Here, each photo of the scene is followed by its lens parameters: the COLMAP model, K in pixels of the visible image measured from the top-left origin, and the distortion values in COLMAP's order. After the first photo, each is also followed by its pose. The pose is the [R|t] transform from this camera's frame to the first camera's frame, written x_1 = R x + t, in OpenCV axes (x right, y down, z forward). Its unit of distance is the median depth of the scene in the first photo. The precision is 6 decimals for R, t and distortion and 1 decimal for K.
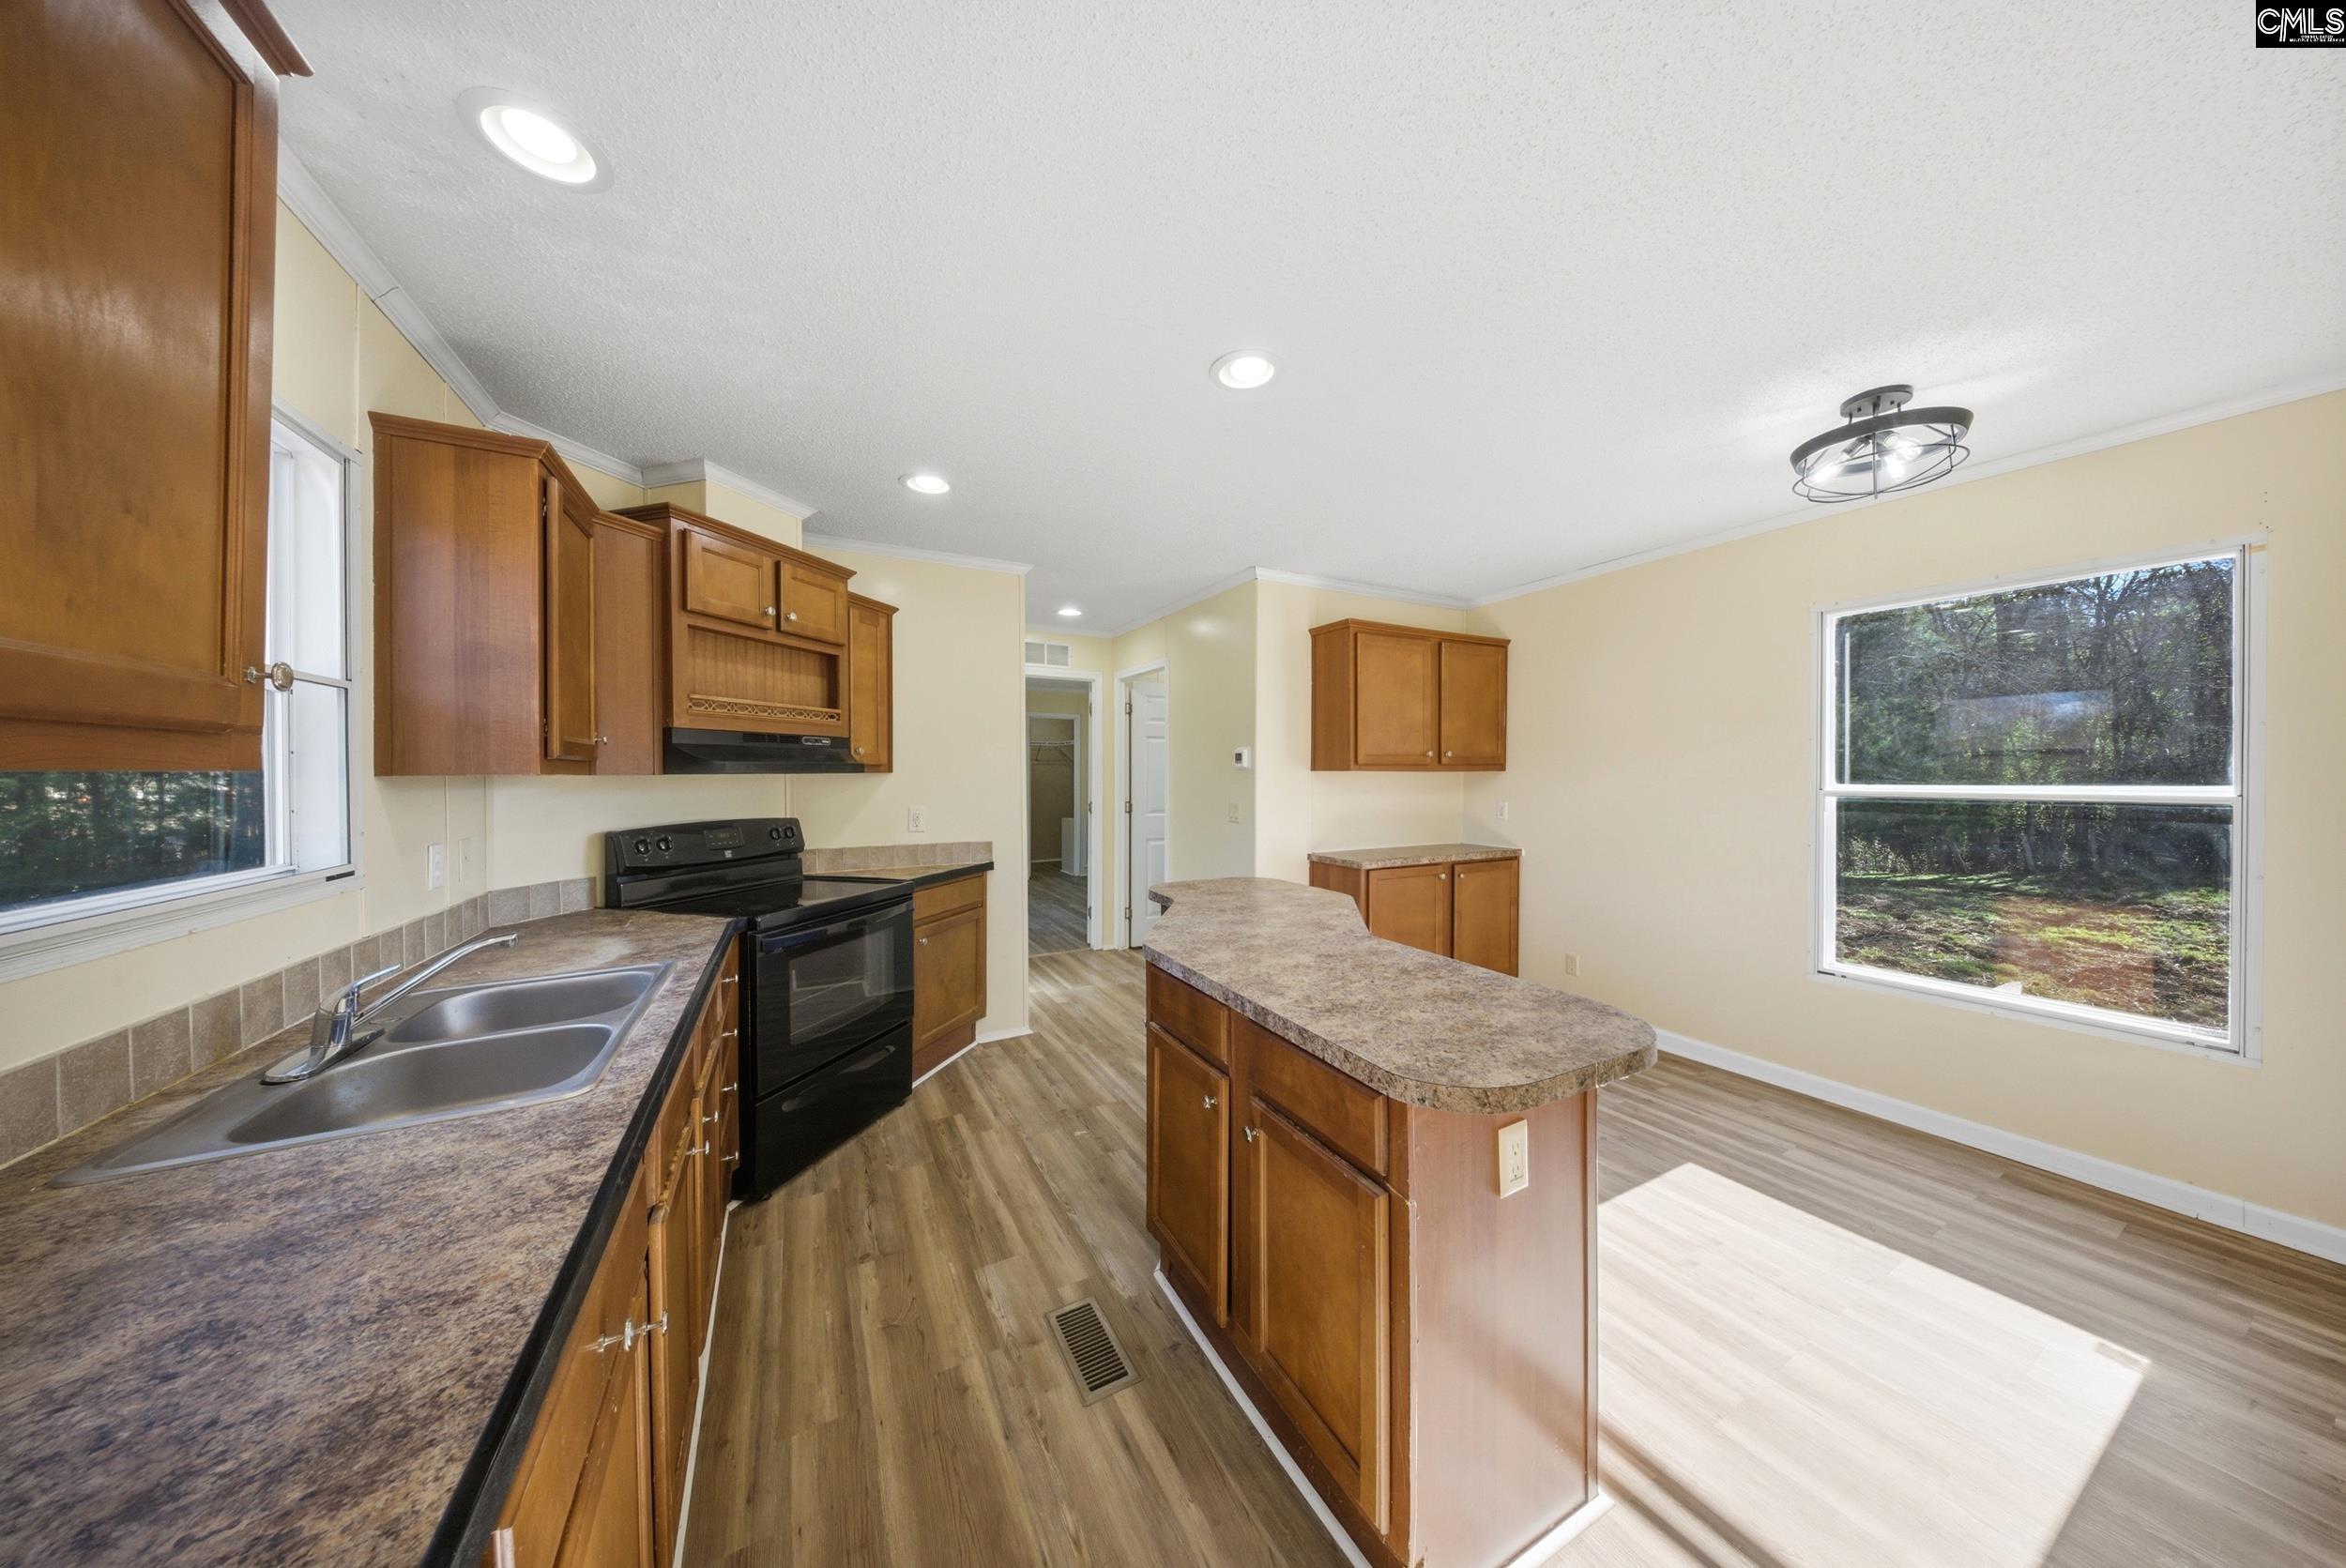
lens RADIAL K [[702.3, 0, 1183.5], [0, 702.3, 778.5], [0, 0, 1]] dist [-0.001892, -0.000985]
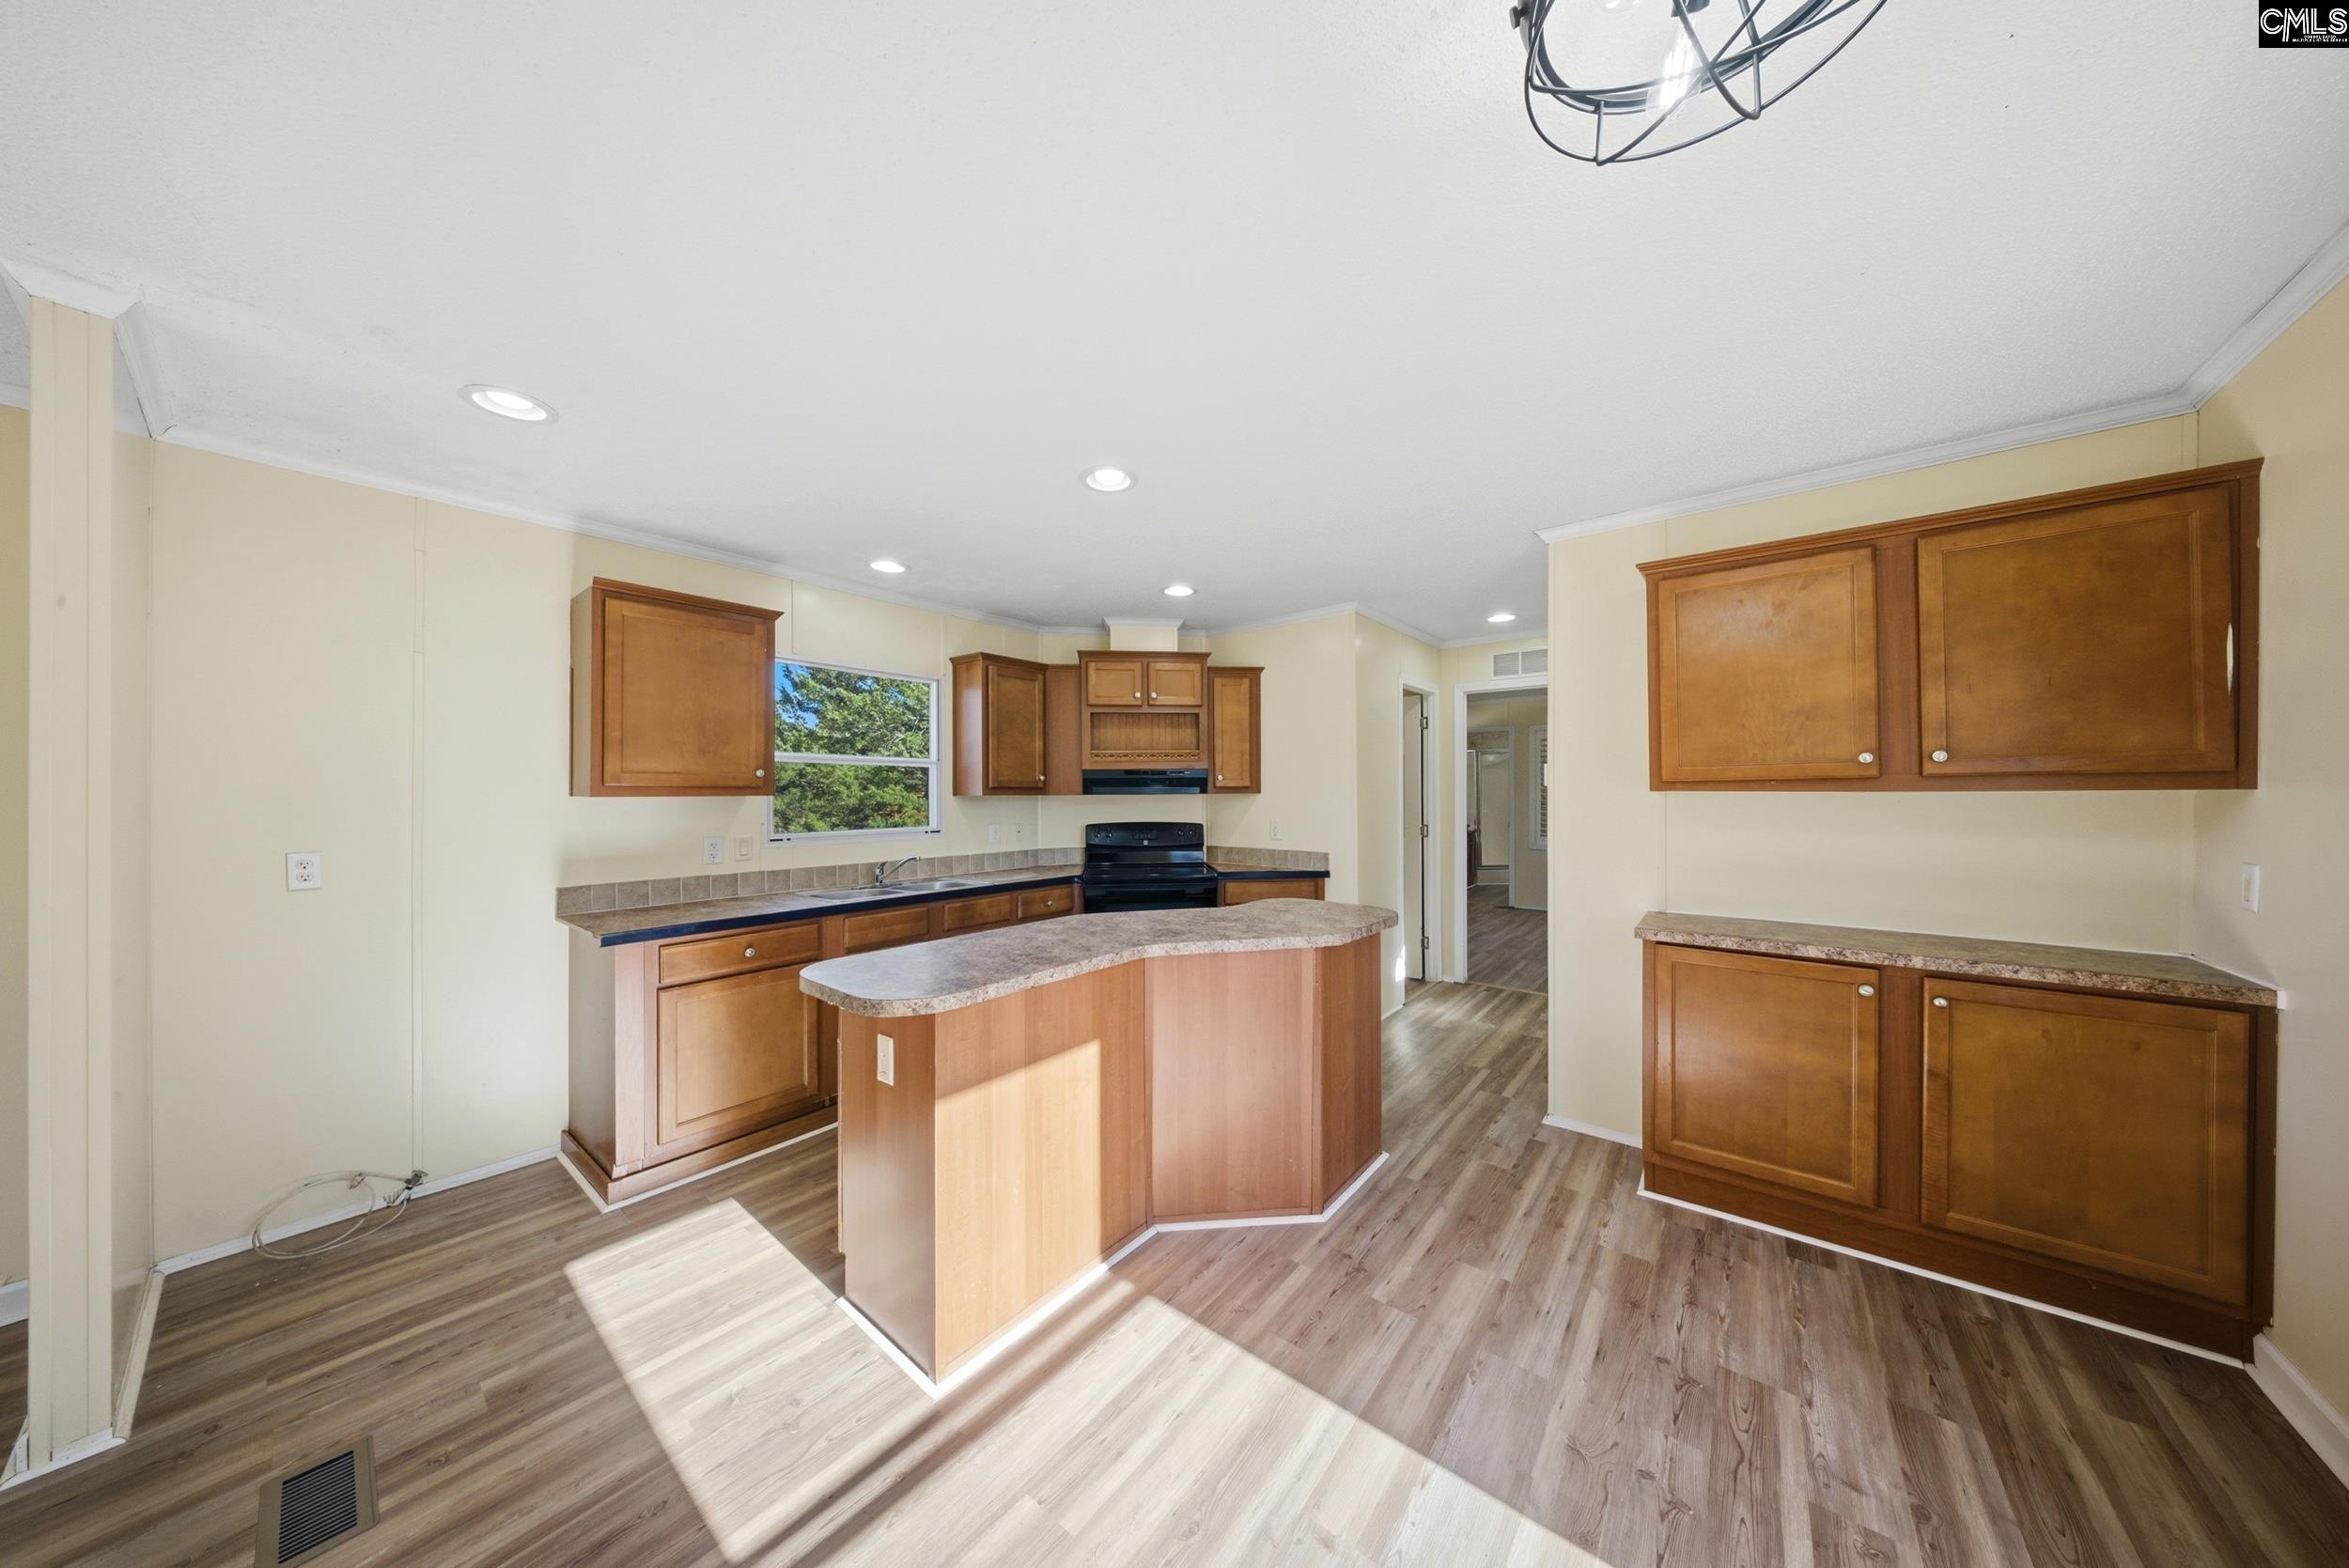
lens RADIAL K [[703.2, 0, 1180.1], [0, 703.2, 787.5], [0, 0, 1]] dist [-0.001892, -0.000985]
pose [[0.383834, -0.005193, -0.923388, 0.846715], [-0.002943, 0.999972, -0.006847, -0.010086], [0.923398, 0.005346, 0.383808, 0.405709]]
